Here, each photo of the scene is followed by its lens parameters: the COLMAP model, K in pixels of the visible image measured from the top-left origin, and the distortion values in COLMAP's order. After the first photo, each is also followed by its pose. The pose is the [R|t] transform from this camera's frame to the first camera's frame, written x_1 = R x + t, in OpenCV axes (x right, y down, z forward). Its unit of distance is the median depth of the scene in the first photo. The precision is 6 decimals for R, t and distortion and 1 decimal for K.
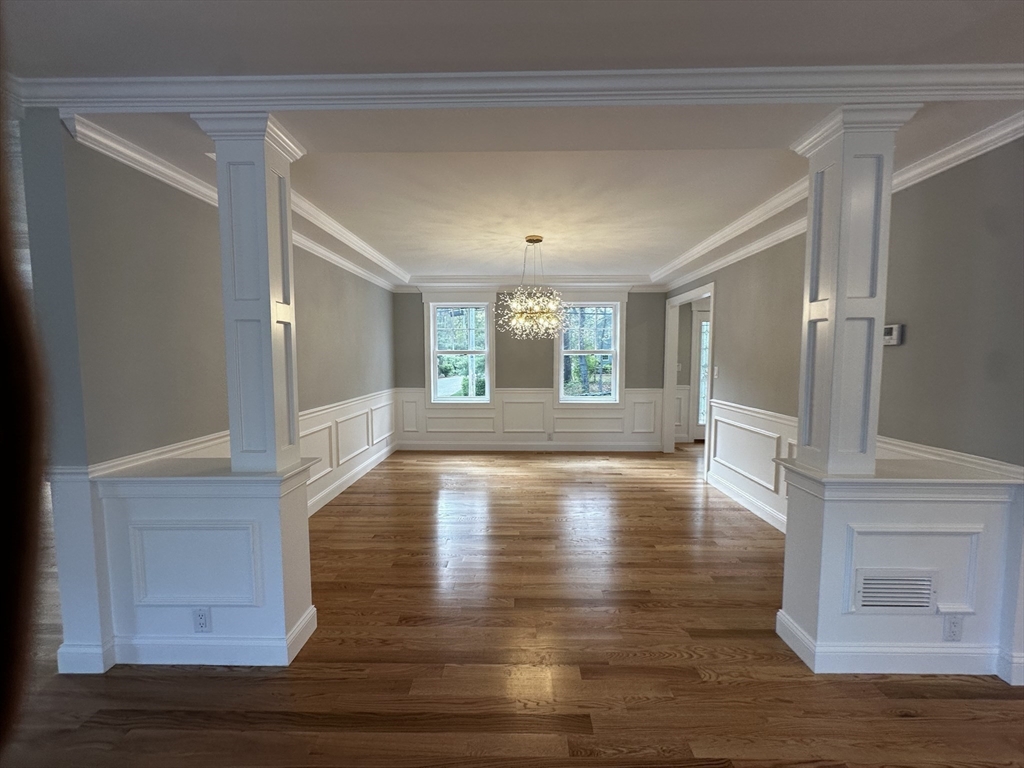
lens RADIAL K [[409.1, 0, 512.0], [0, 409.1, 384.0], [0, 0, 1]] dist [-0.008921, -0.000296]
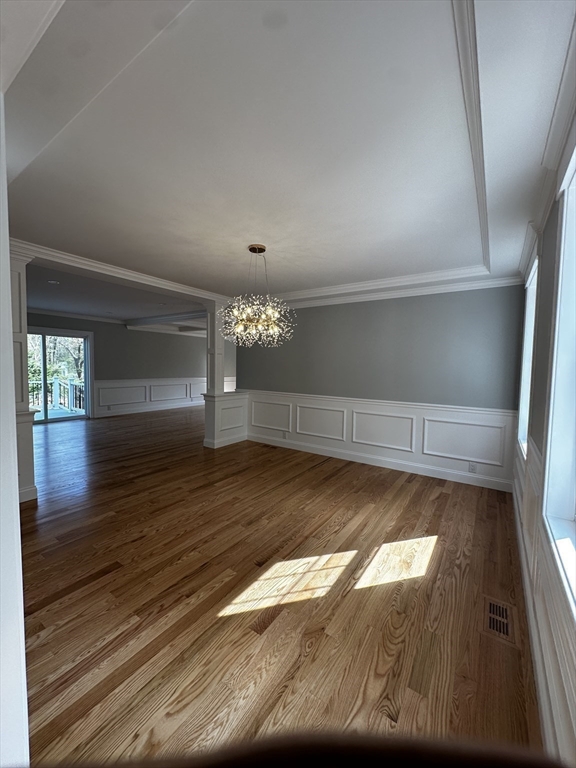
lens RADIAL K [[306.8, 0, 288.0], [0, 306.8, 384.0], [0, 0, 1]] dist [-0.008921, -0.000296]
pose [[-0.546172, 0.042252, -0.836607, 0.696180], [-0.077538, 0.991889, 0.100714, -0.107408], [0.834077, 0.119876, -0.538466, 1.596550]]
